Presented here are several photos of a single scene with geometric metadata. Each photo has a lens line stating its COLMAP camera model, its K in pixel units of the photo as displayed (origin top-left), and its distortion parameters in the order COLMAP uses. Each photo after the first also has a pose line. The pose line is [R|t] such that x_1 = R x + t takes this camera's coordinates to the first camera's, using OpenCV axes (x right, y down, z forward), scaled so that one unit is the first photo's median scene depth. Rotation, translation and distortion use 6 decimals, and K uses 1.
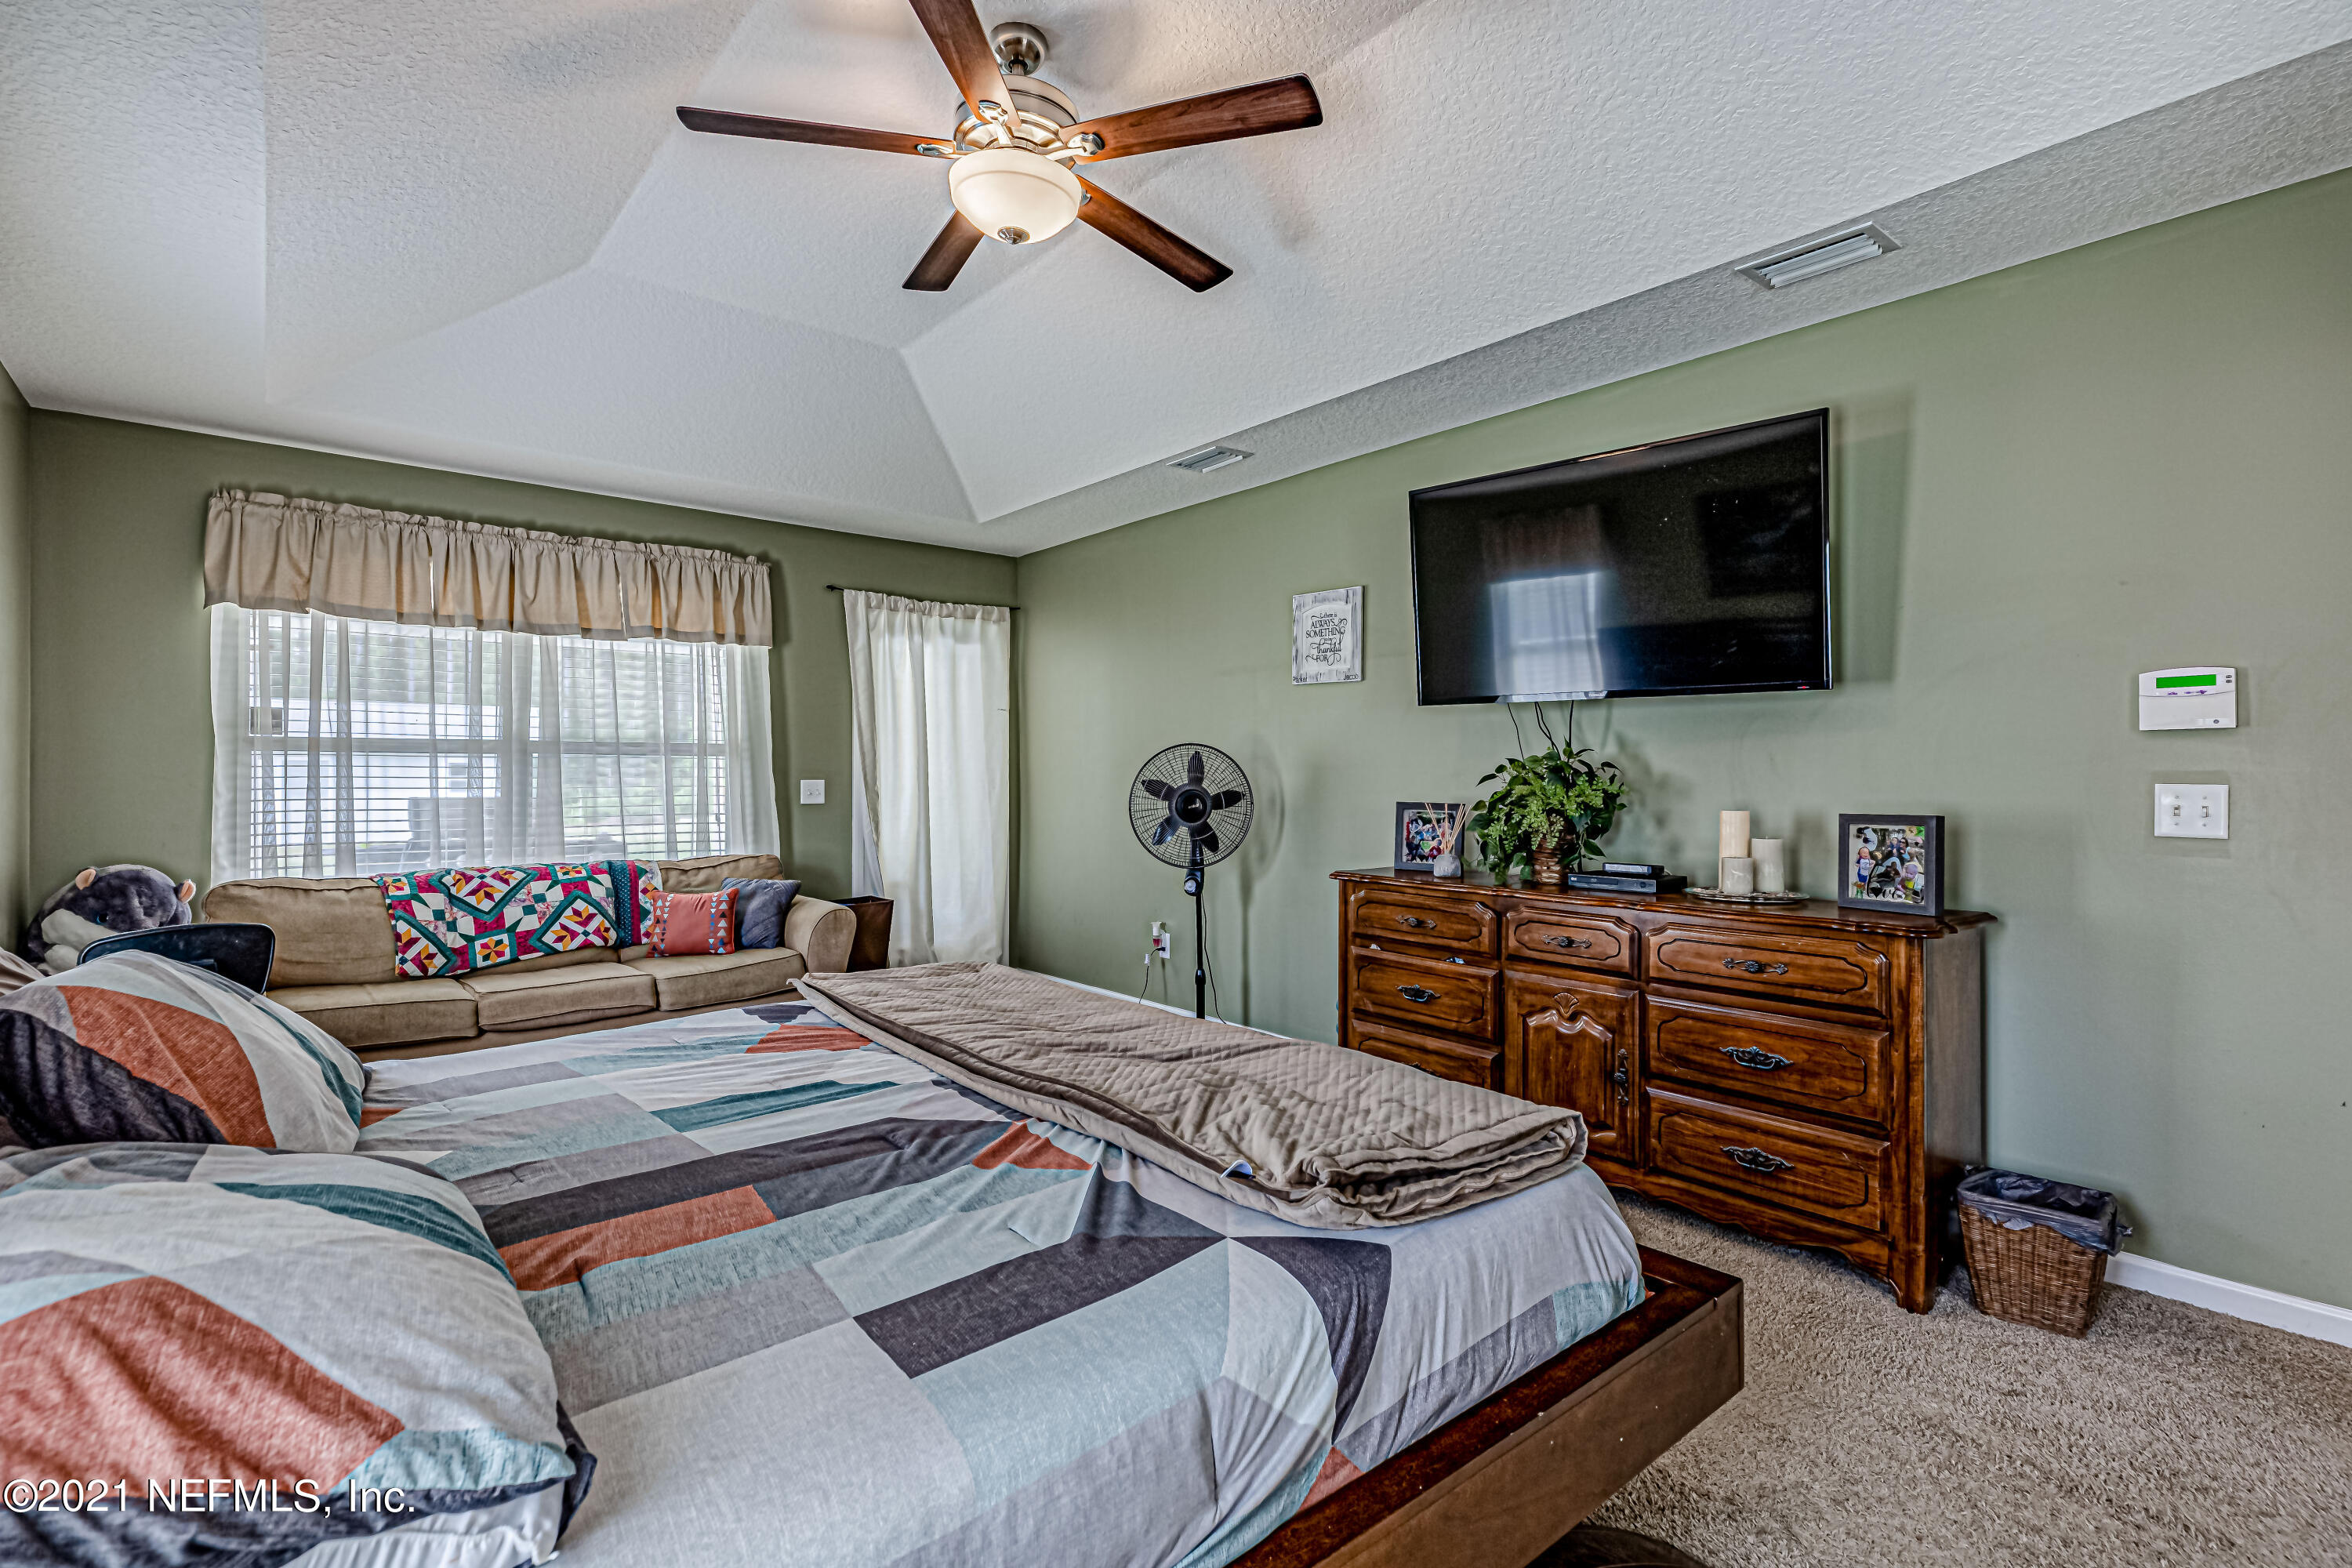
lens RADIAL K [[1094.5, 0, 1183.5], [0, 1094.5, 775.1], [0, 0, 1]] dist [-0.000082, -0.000160]
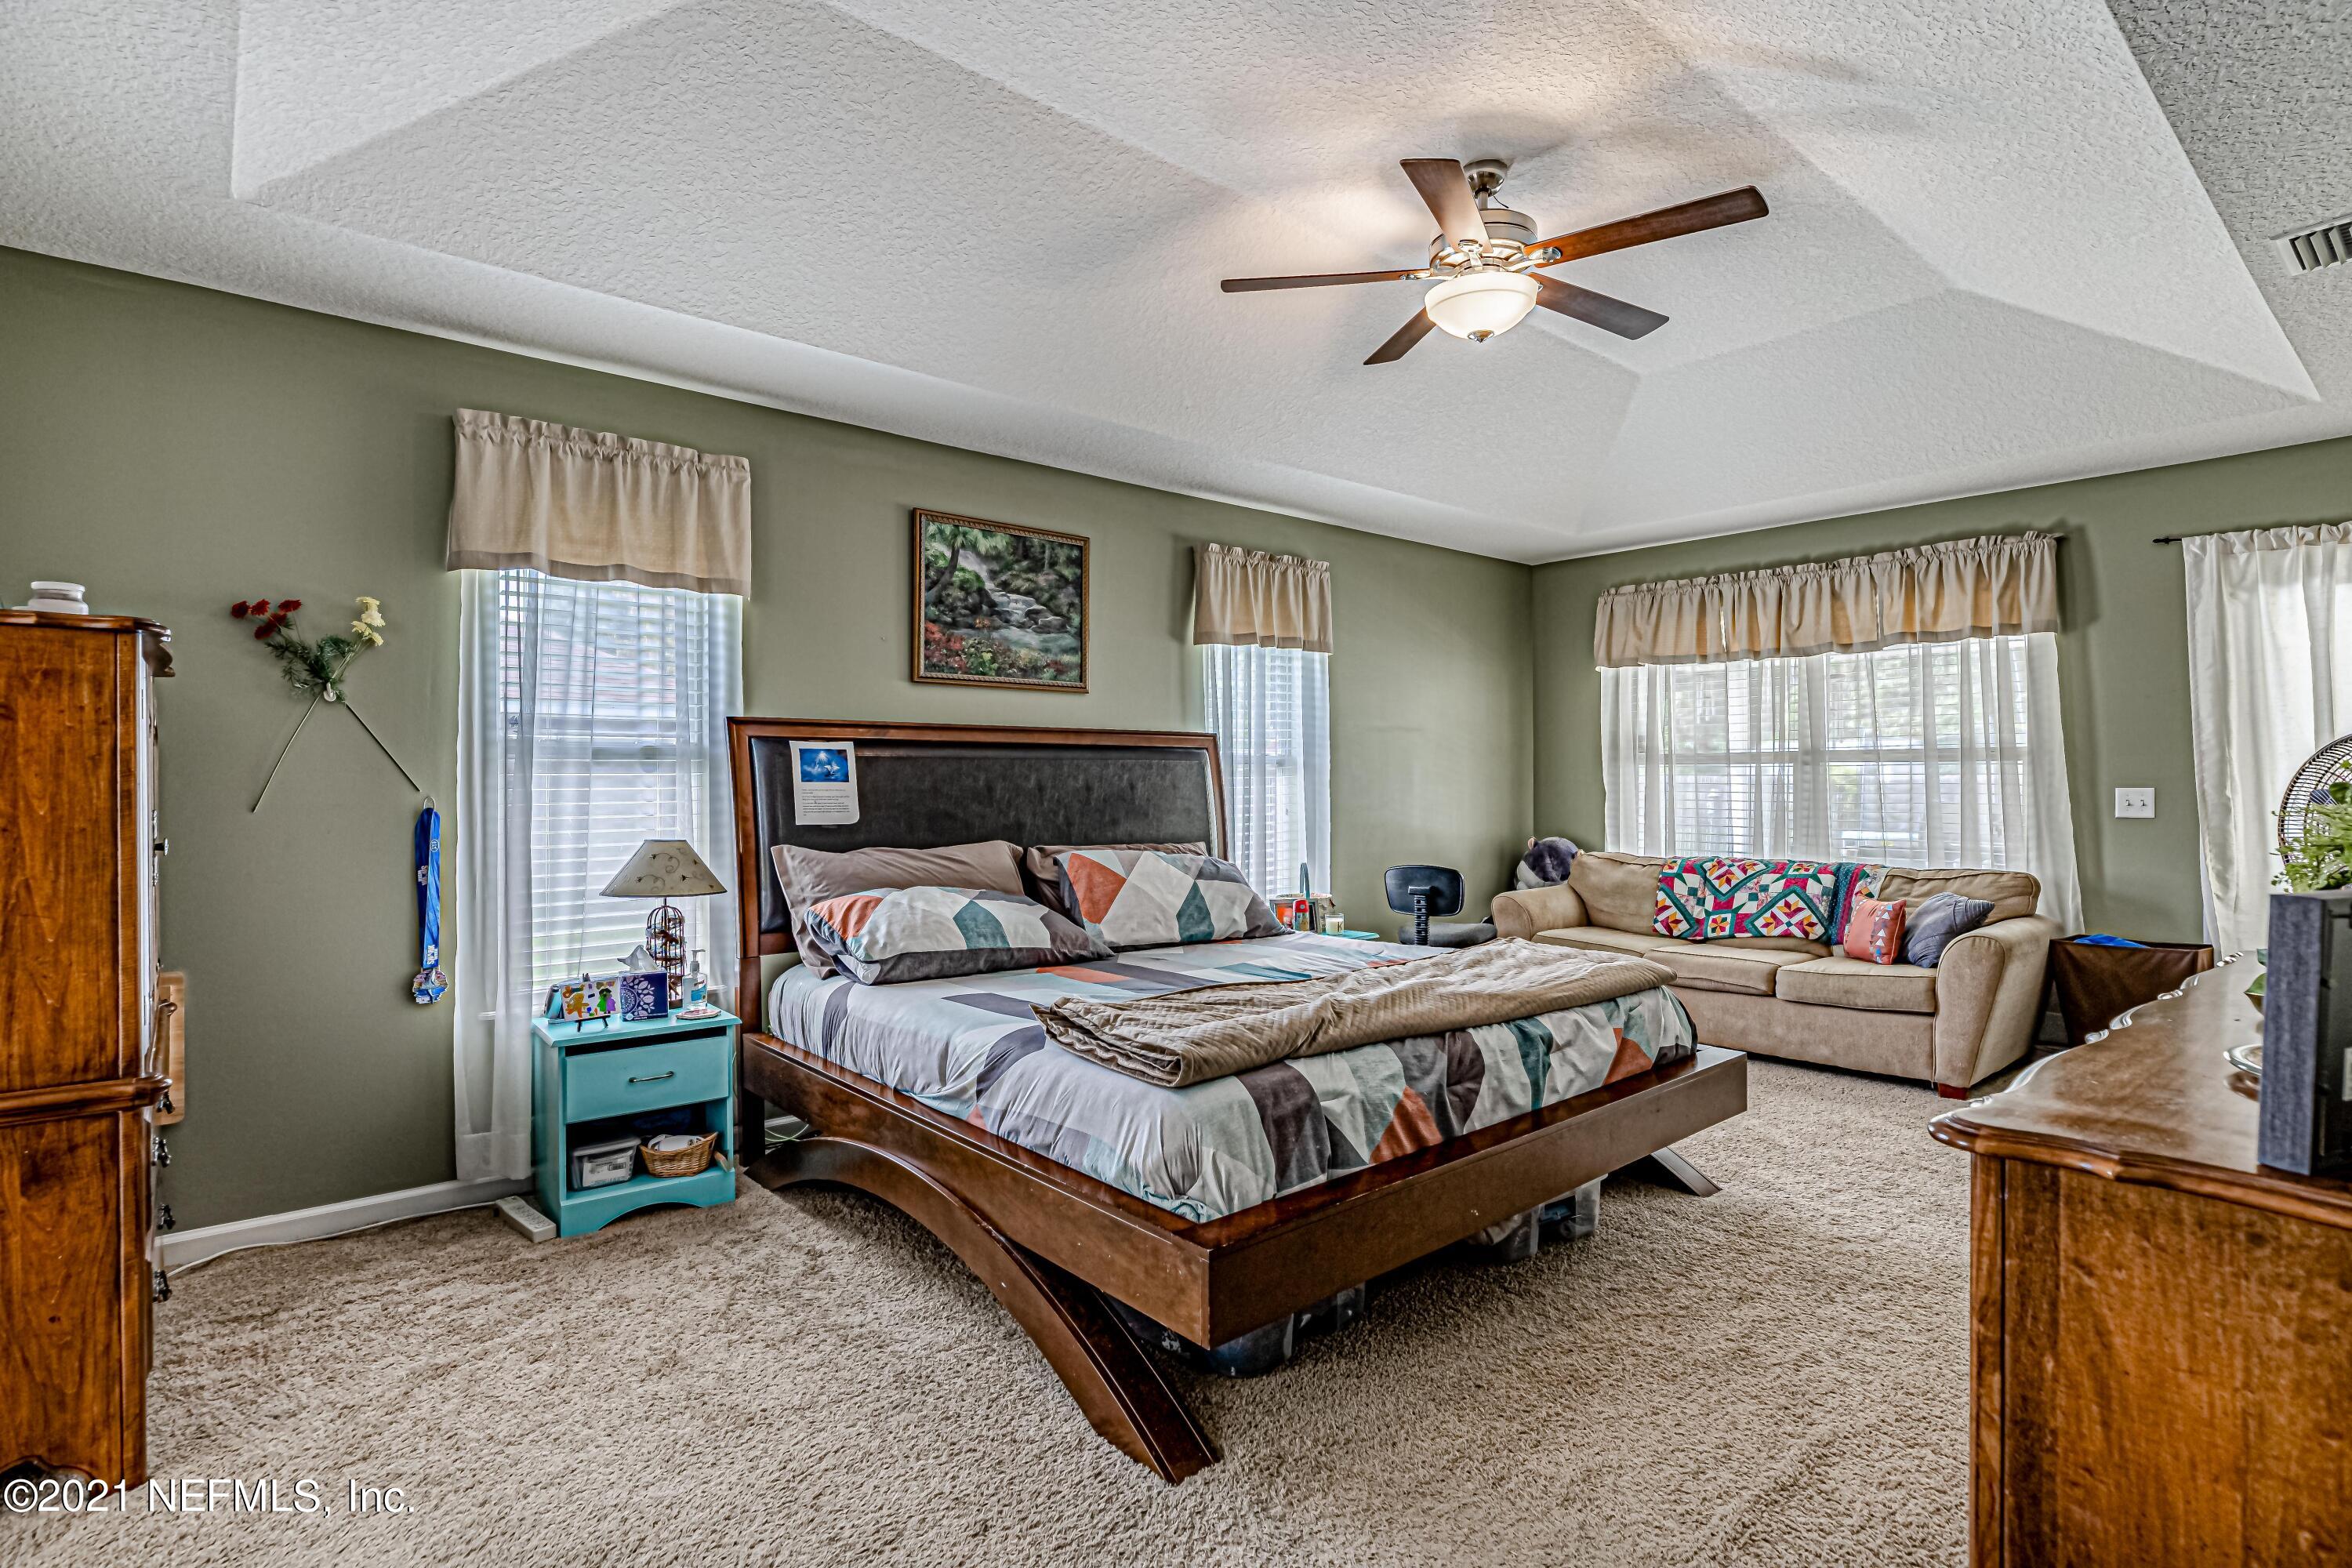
lens RADIAL K [[1165.7, 0, 1164.2], [0, 1165.7, 776.2], [0, 0, 1]] dist [-0.000574, -0.001161]
pose [[-0.013346, -0.003843, -0.999904, 0.651052], [0.000815, 0.999992, -0.003854, -0.001667], [0.999911, -0.000867, -0.013343, 0.382264]]
